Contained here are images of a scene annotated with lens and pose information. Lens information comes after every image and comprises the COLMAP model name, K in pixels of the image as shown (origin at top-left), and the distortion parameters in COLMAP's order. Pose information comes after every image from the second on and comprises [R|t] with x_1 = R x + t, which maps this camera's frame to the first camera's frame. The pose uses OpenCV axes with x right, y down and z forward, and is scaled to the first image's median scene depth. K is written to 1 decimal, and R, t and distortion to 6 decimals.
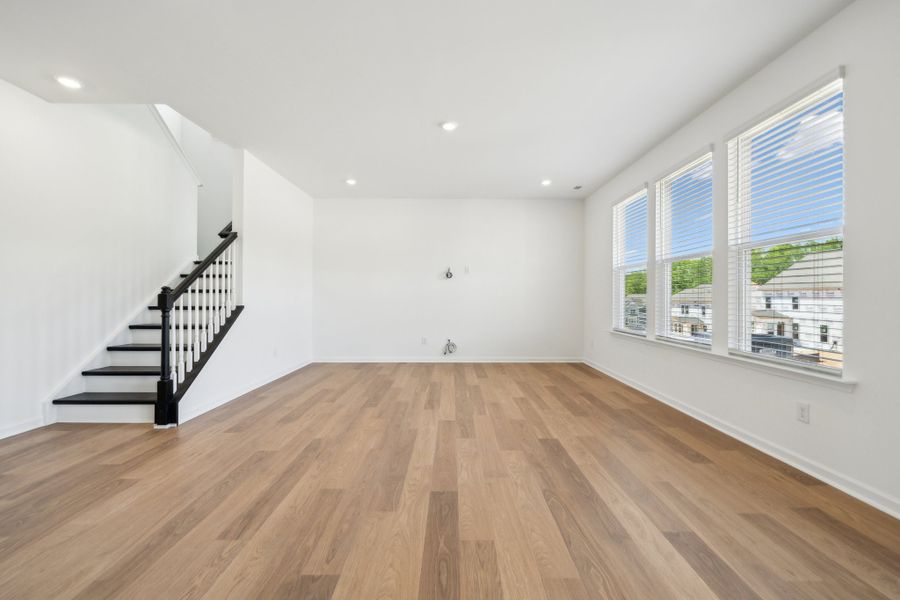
lens RADIAL K [[367.1, 0, 450.0], [0, 367.1, 300.0], [0, 0, 1]] dist [0.000476, -0.000004]
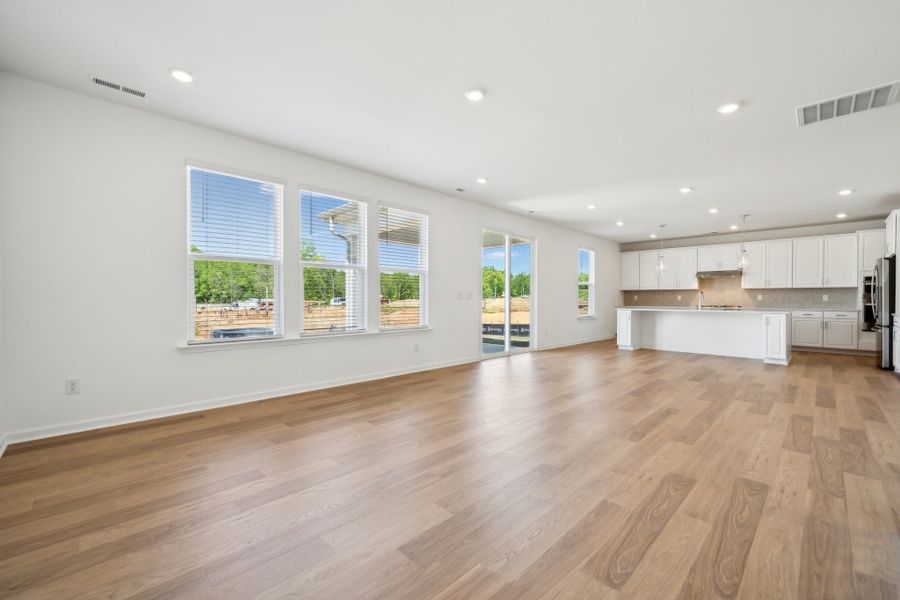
lens RADIAL K [[367.1, 0, 450.0], [0, 367.1, 300.0], [0, 0, 1]] dist [0.000476, -0.000004]
pose [[-0.698940, -0.008505, 0.715130, -0.713169], [-0.003244, 0.999957, 0.008721, -0.014532], [-0.715173, 0.003776, -0.698937, 2.025569]]
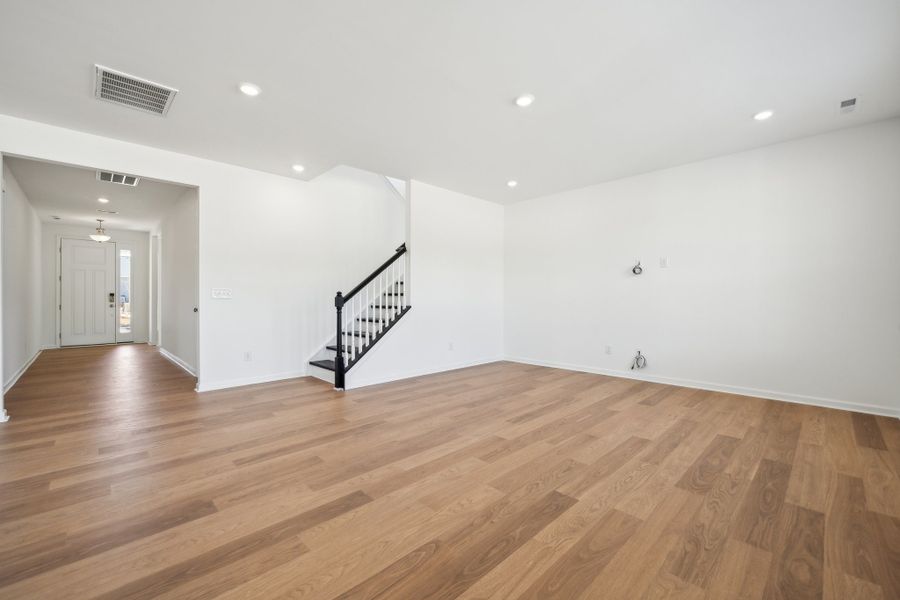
lens RADIAL K [[367.3, 0, 457.2], [0, 367.3, 300.2], [0, 0, 1]] dist [-0.001366, -0.000162]
pose [[0.707690, -0.000538, -0.706523, 0.611267], [-0.002324, 0.999993, -0.003089, 0.000552], [0.706519, 0.003828, 0.707684, 0.337494]]
